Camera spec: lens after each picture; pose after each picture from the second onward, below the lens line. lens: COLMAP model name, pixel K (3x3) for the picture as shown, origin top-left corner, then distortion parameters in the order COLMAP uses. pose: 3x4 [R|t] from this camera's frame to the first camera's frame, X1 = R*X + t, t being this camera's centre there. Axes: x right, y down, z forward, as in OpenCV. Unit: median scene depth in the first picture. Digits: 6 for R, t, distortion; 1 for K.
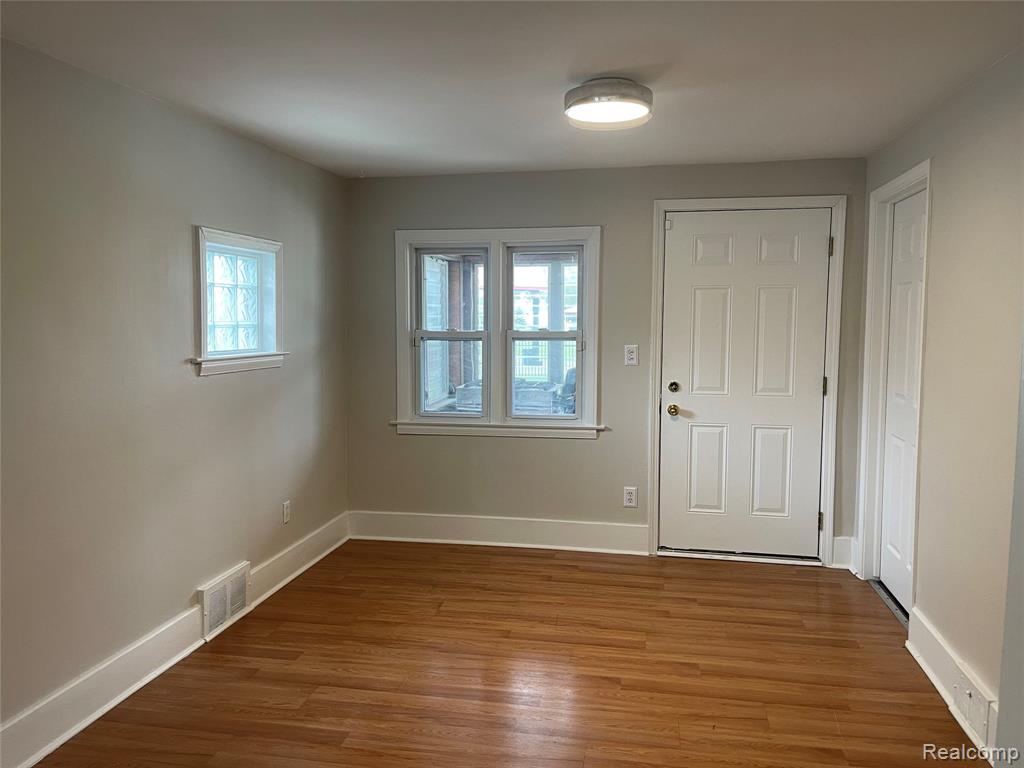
lens RADIAL K [[769.9, 0, 509.0], [0, 769.9, 383.9], [0, 0, 1]] dist [0.061383, -0.080745]
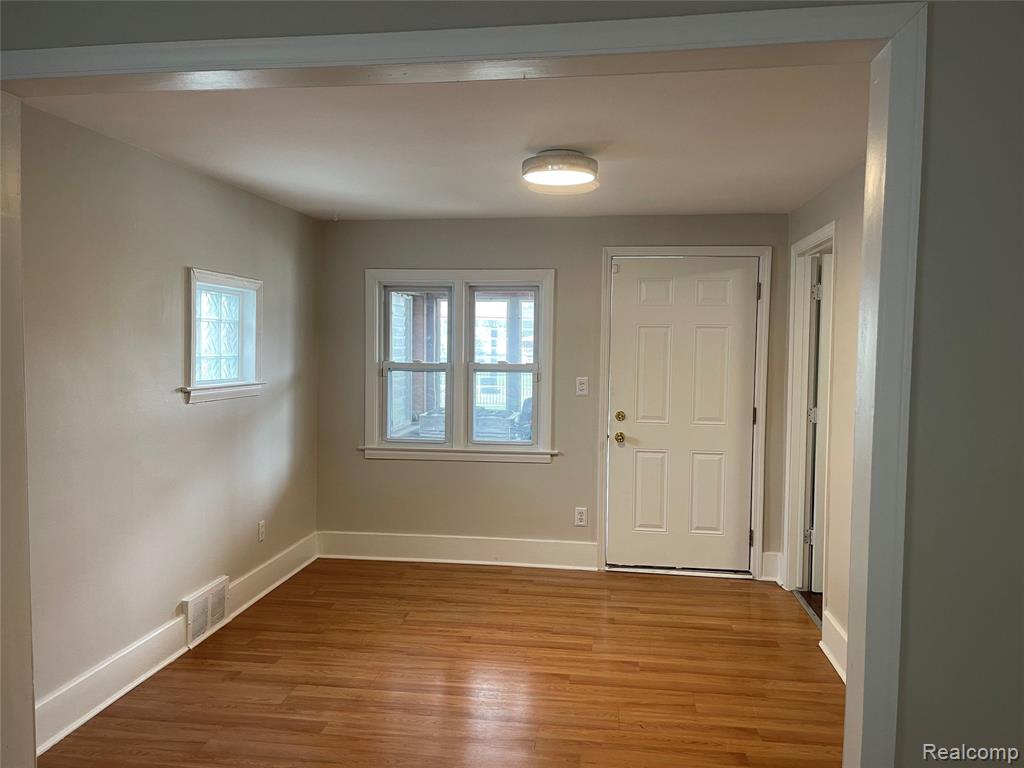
lens RADIAL K [[769.9, 0, 511.3], [0, 769.9, 391.2], [0, 0, 1]] dist [0.061383, -0.080745]
pose [[0.998278, 0.007271, 0.058205, -0.006936], [-0.005694, 0.999613, -0.027213, -0.000400], [-0.058381, 0.026835, 0.997934, -0.105119]]
